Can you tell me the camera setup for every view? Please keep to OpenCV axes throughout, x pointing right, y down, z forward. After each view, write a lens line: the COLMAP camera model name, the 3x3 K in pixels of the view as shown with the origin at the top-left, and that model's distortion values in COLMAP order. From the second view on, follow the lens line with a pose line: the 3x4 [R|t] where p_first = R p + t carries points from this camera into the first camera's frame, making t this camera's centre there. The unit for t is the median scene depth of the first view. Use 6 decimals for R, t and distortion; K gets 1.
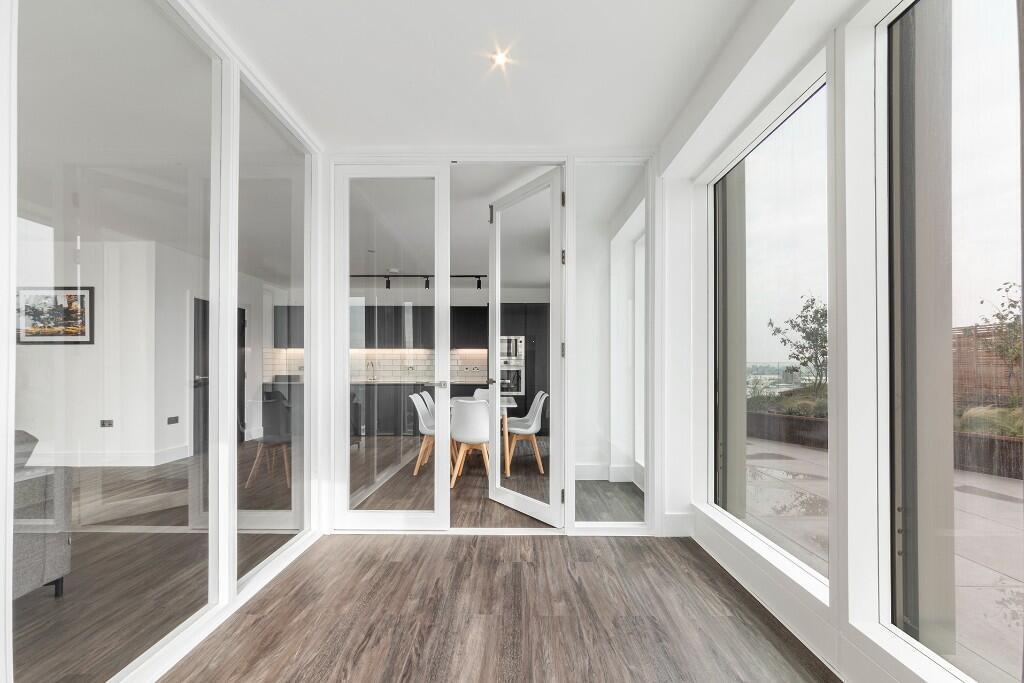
lens RADIAL K [[364.7, 0, 511.7], [0, 364.7, 342.6], [0, 0, 1]] dist [0.000216, 0.000045]
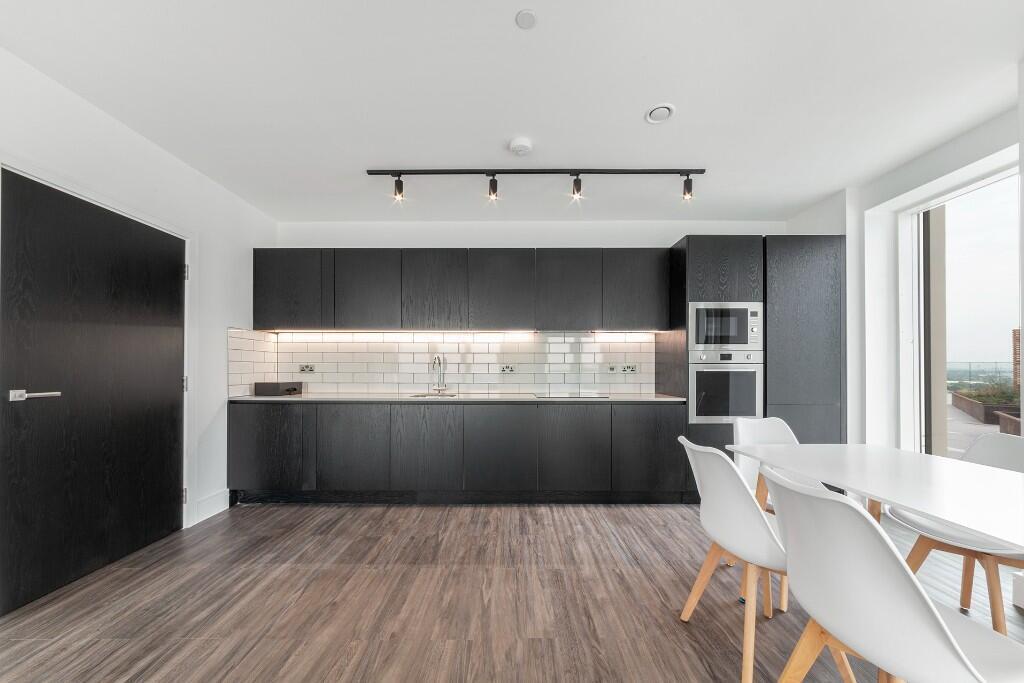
lens RADIAL K [[364.7, 0, 512.9], [0, 364.7, 345.3], [0, 0, 1]] dist [0.000216, 0.000045]
pose [[0.999979, -0.001946, 0.006220, -0.302650], [0.002004, 0.999954, -0.009362, 0.043512], [-0.006201, 0.009374, 0.999937, 0.508073]]
